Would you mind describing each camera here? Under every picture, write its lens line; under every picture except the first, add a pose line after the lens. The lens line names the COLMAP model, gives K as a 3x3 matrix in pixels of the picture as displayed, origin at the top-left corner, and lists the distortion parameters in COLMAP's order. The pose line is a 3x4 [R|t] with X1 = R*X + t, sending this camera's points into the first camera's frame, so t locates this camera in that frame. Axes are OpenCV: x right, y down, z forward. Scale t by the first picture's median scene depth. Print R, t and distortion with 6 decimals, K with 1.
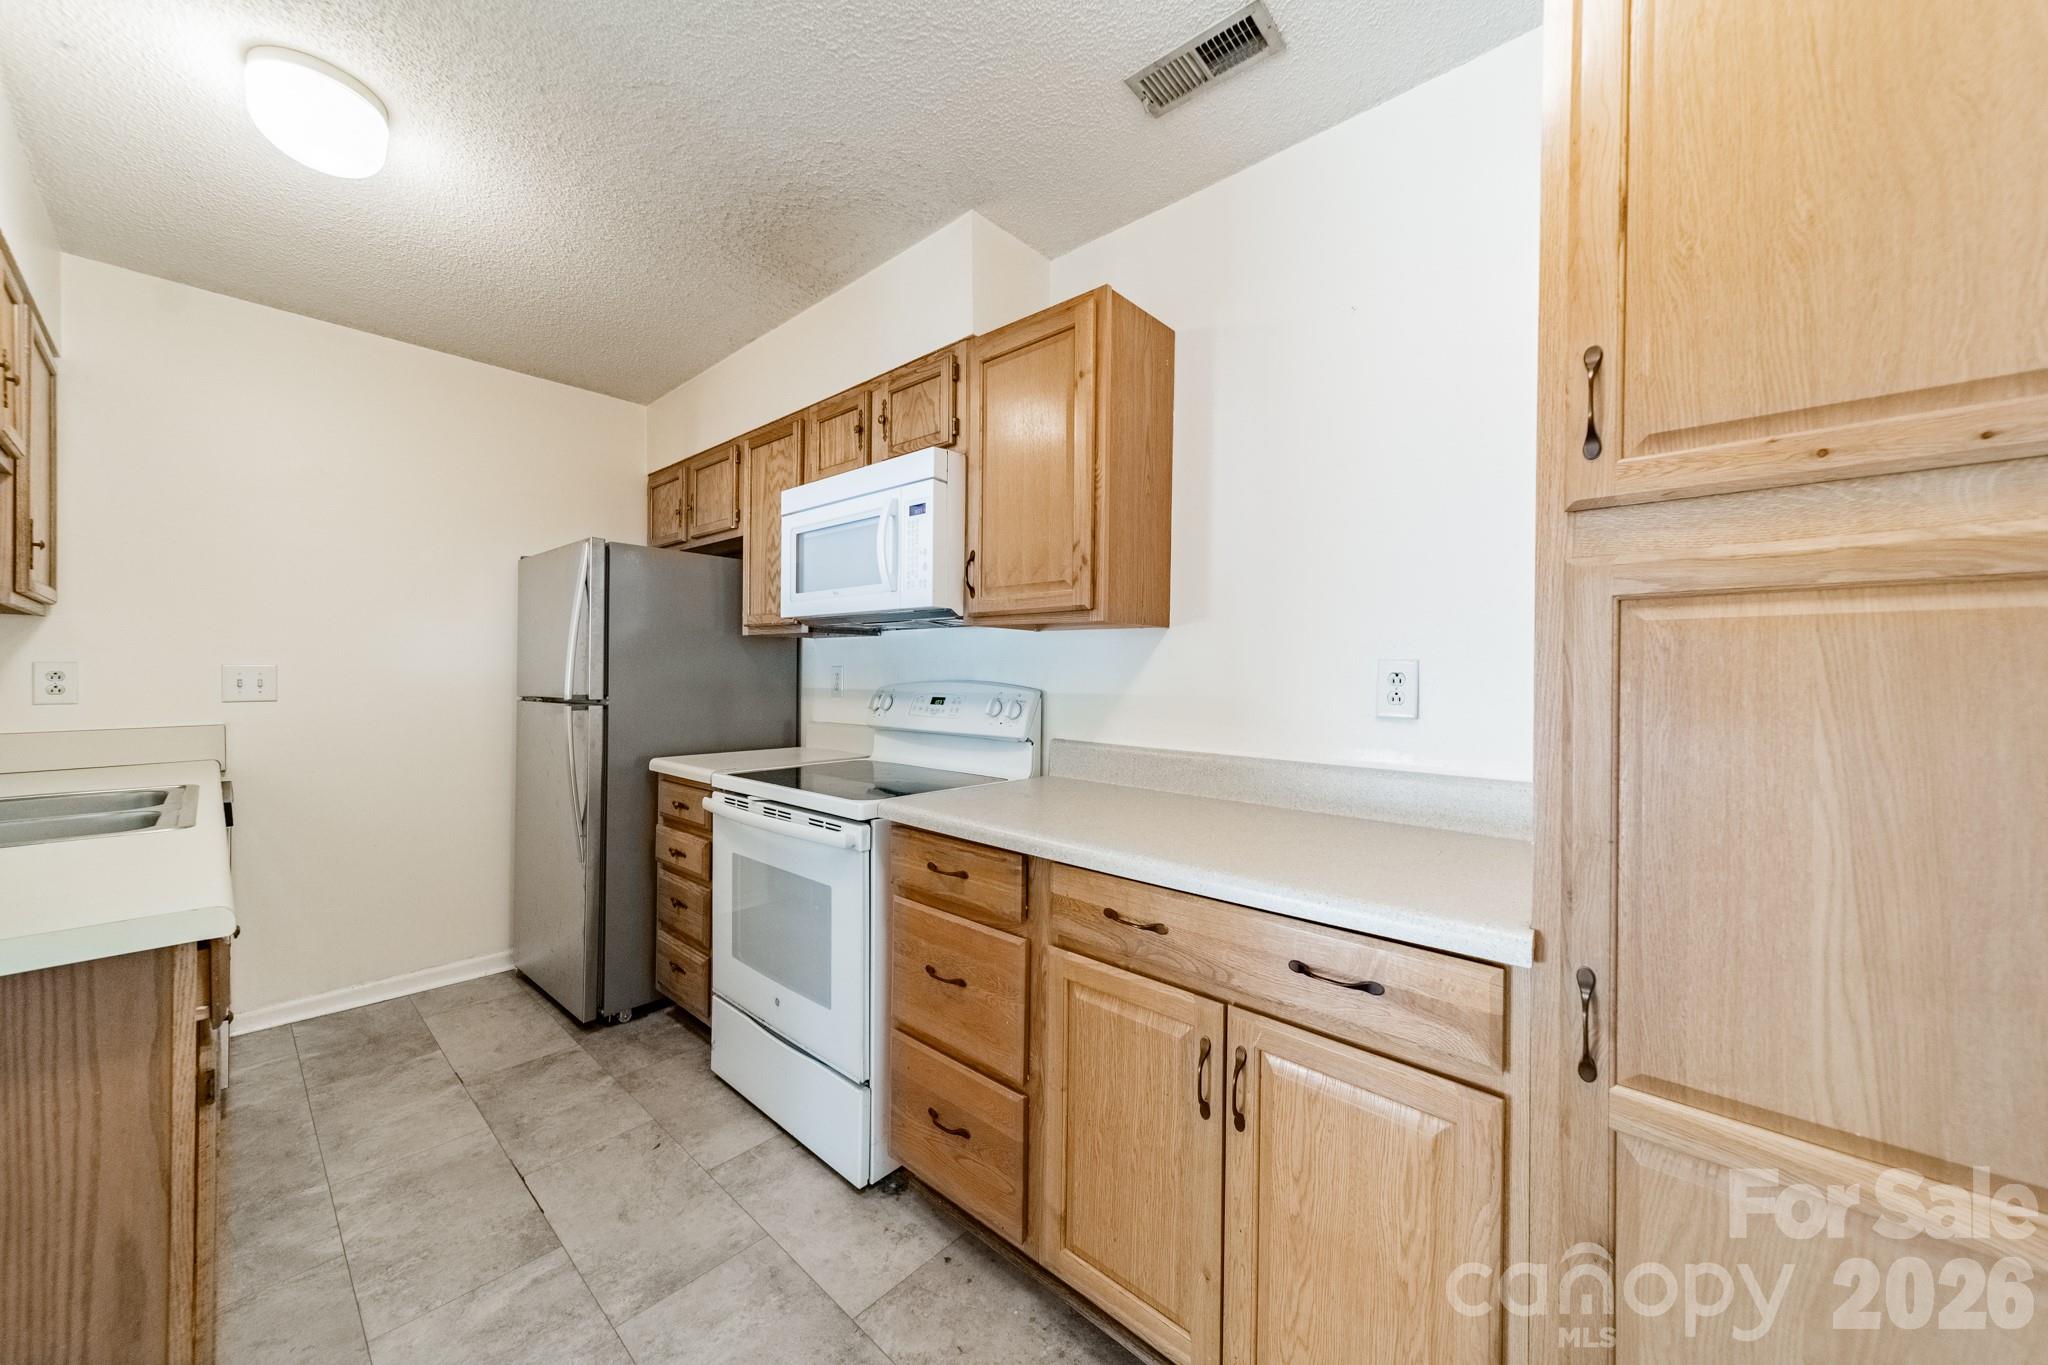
lens RADIAL K [[726.1, 0, 1026.5], [0, 726.1, 677.9], [0, 0, 1]] dist [0.008779, -0.000433]
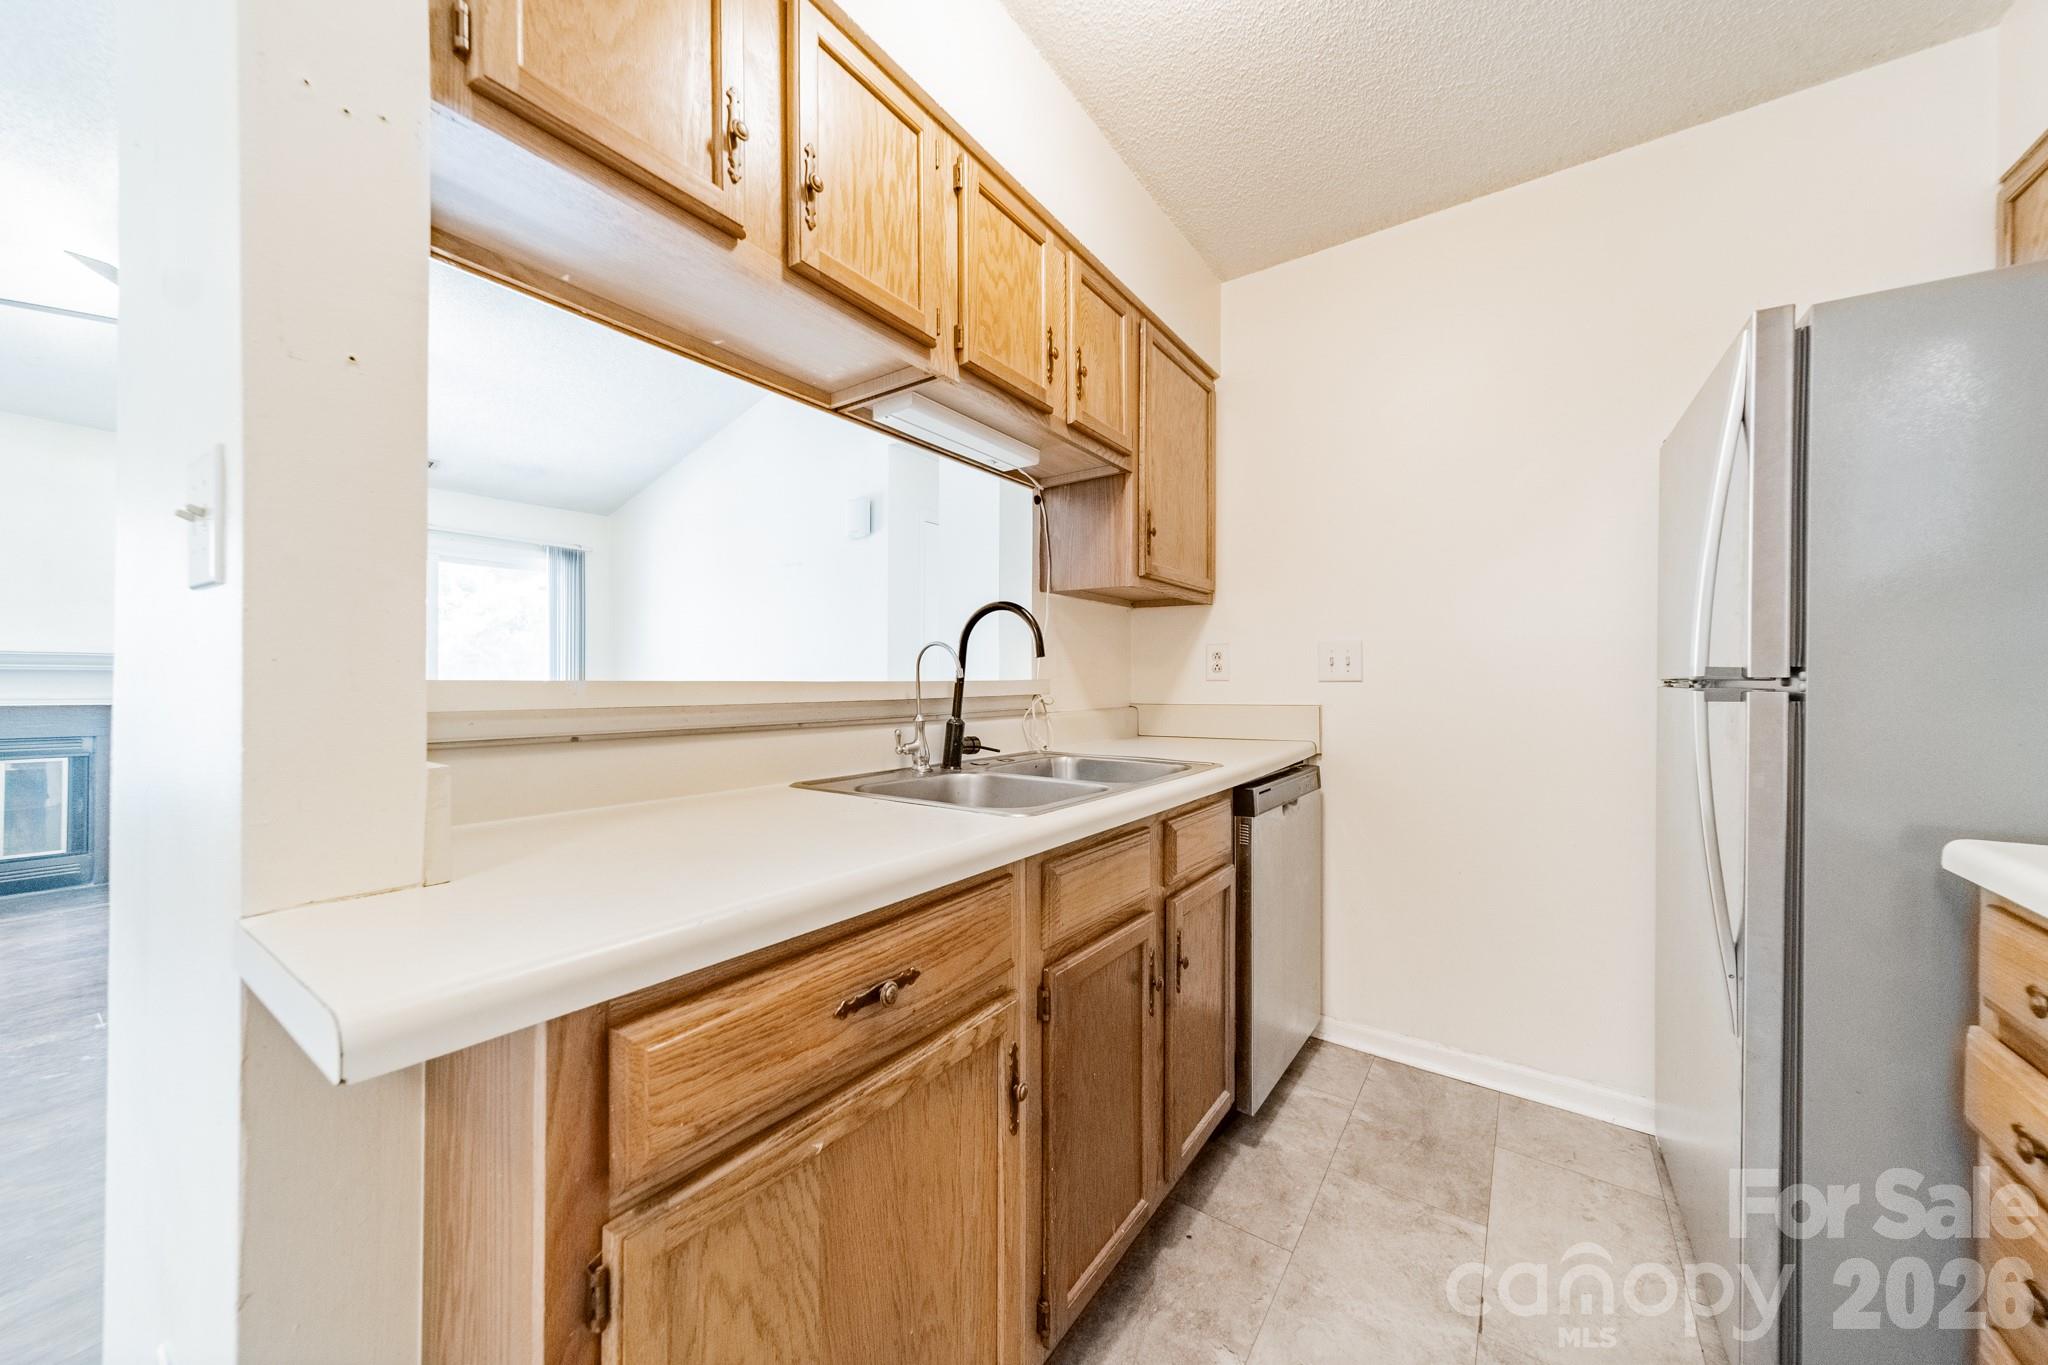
lens RADIAL K [[726.1, 0, 1028.0], [0, 726.1, 678.7], [0, 0, 1]] dist [0.008779, -0.000433]
pose [[0.120571, -0.003543, -0.992698, -0.303698], [-0.001354, 0.999992, -0.003734, 0.048094], [0.992704, 0.001794, 0.120565, 0.741798]]
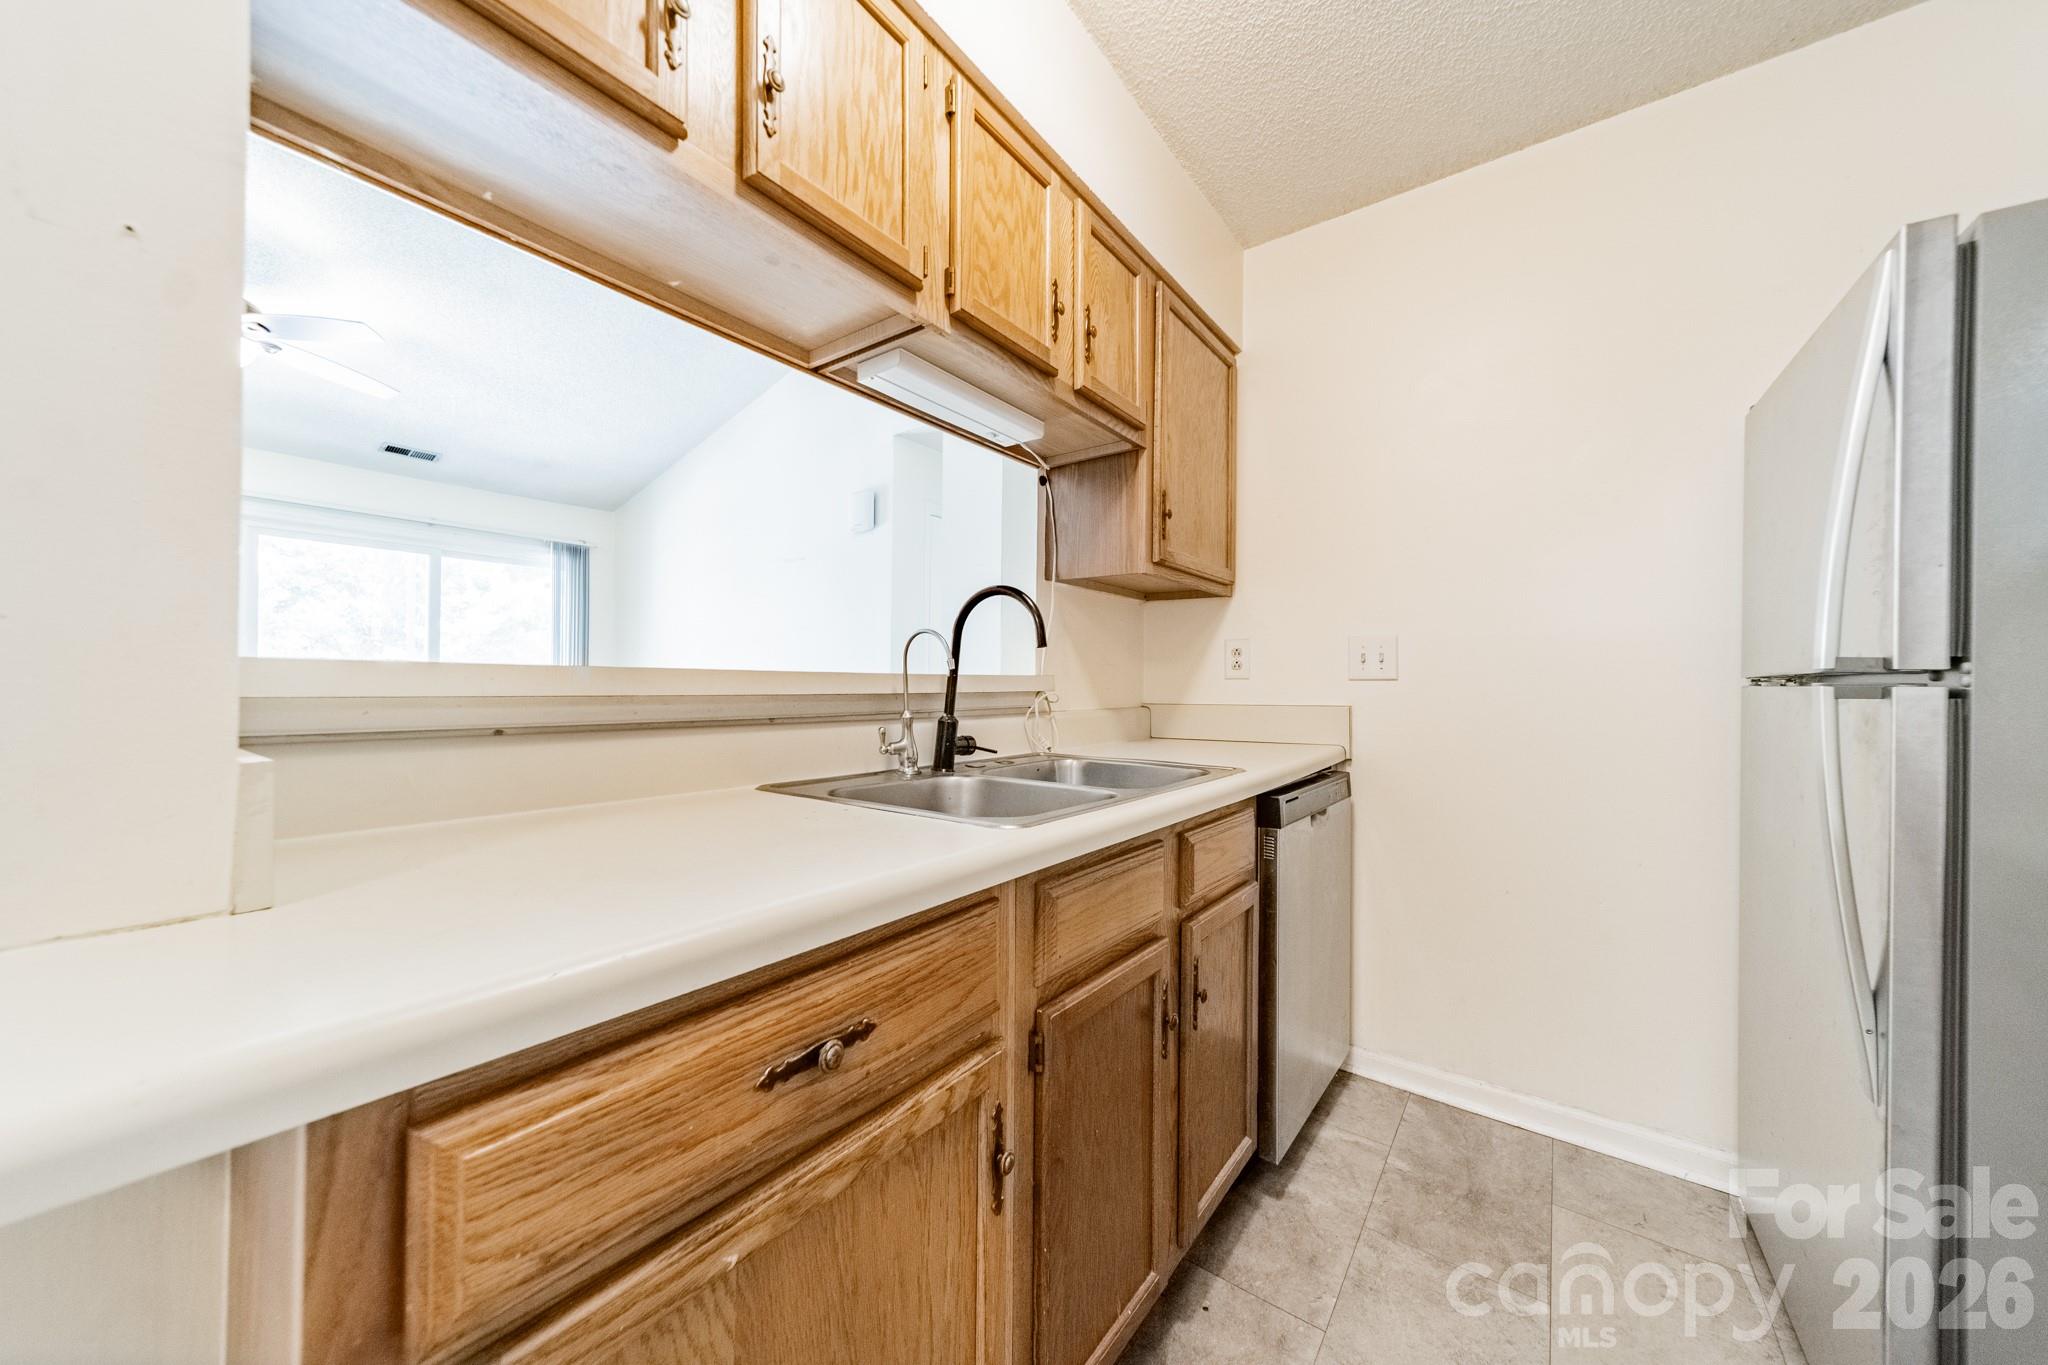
lens RADIAL K [[726.1, 0, 1024.7], [0, 726.1, 677.1], [0, 0, 1]] dist [0.008779, -0.000433]
pose [[0.099422, -0.009628, -0.994999, -0.400882], [-0.008931, 0.999904, -0.010568, 0.060506], [0.995005, 0.009937, 0.099326, 0.768455]]
